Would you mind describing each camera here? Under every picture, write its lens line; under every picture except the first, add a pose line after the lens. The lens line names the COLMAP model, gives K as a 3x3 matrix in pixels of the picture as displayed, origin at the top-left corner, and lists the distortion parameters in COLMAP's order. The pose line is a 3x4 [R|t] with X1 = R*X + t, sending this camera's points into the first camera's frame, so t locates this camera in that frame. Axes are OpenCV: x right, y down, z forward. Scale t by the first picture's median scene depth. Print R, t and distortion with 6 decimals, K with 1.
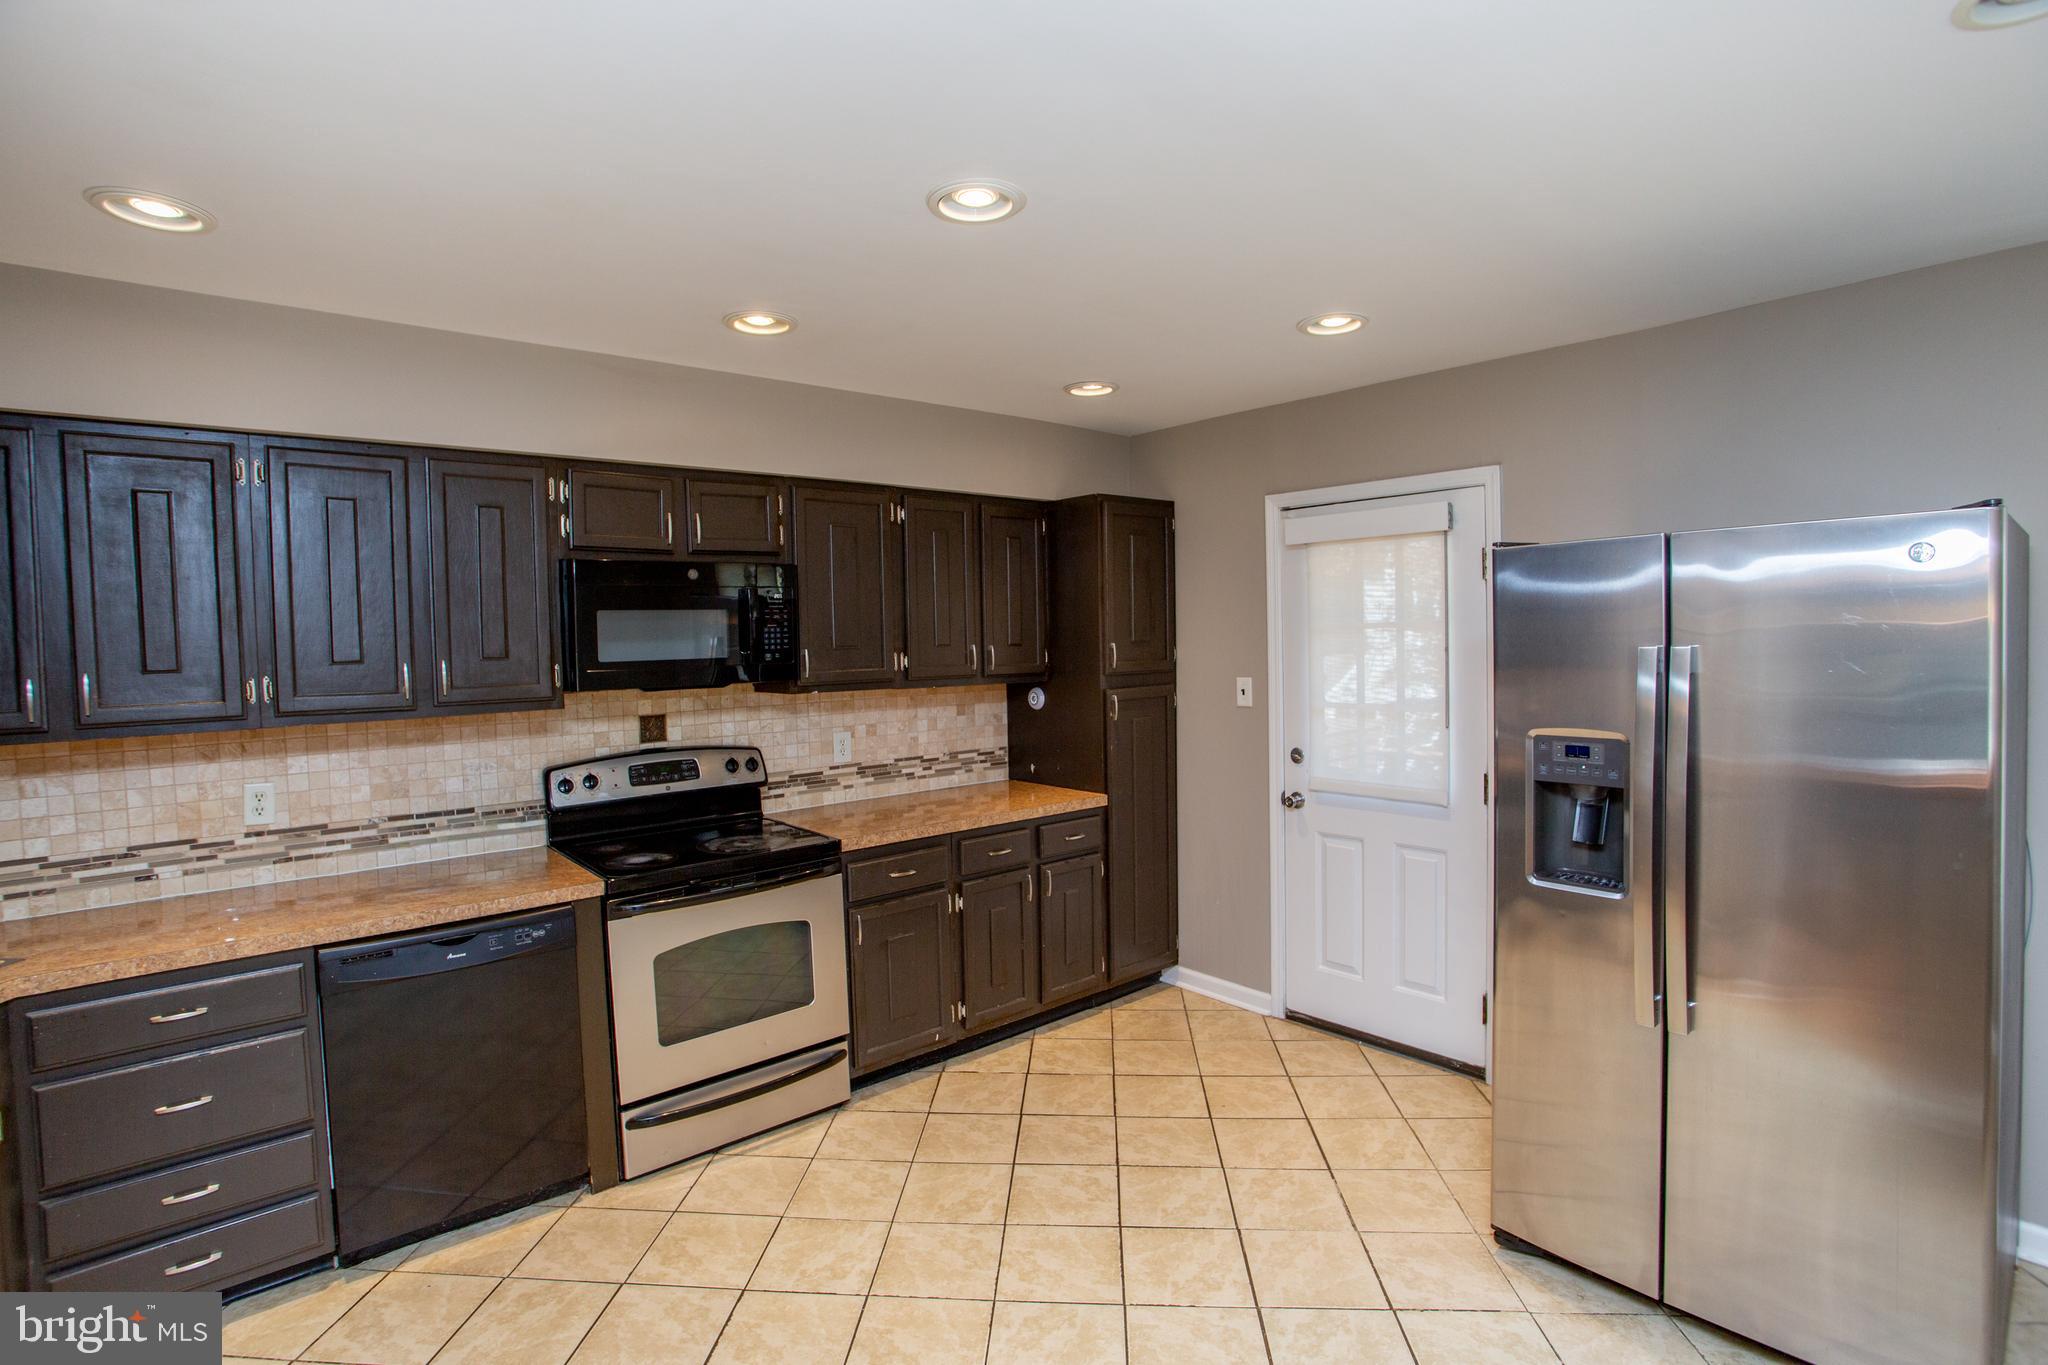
lens RADIAL K [[990.5, 0, 1015.0], [0, 990.5, 674.0], [0, 0, 1]] dist [-0.074968, 0.029598]
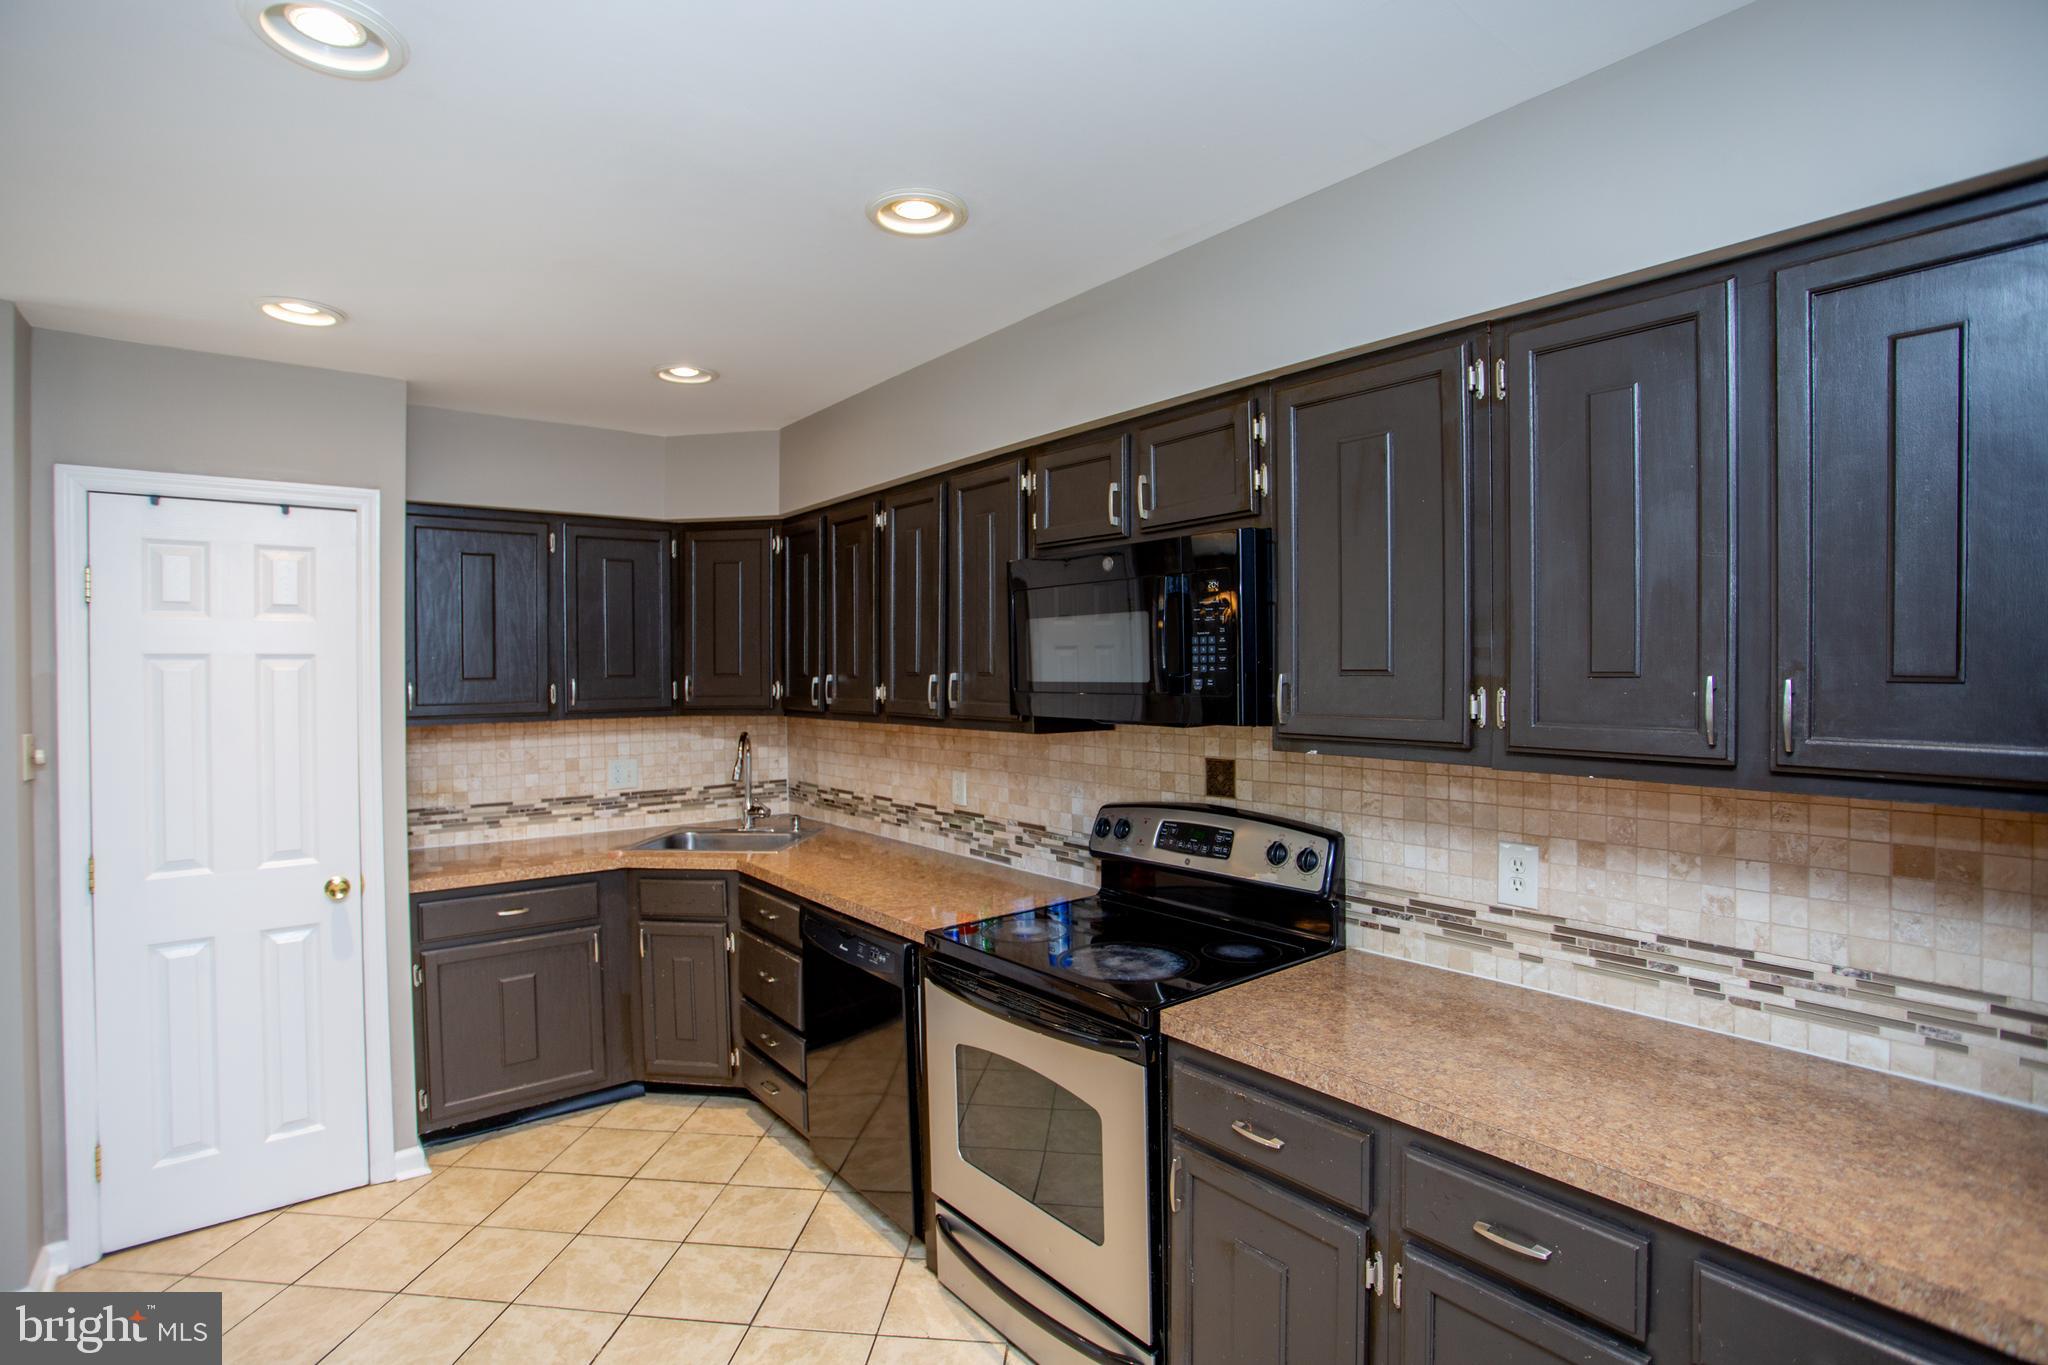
lens RADIAL K [[990.5, 0, 1015.0], [0, 990.5, 674.0], [0, 0, 1]] dist [-0.074968, 0.029598]
pose [[-0.035113, 0.023862, -0.999098, 0.354618], [-0.032722, 0.999151, 0.025013, -0.033611], [0.998848, 0.033571, -0.034302, 0.856104]]
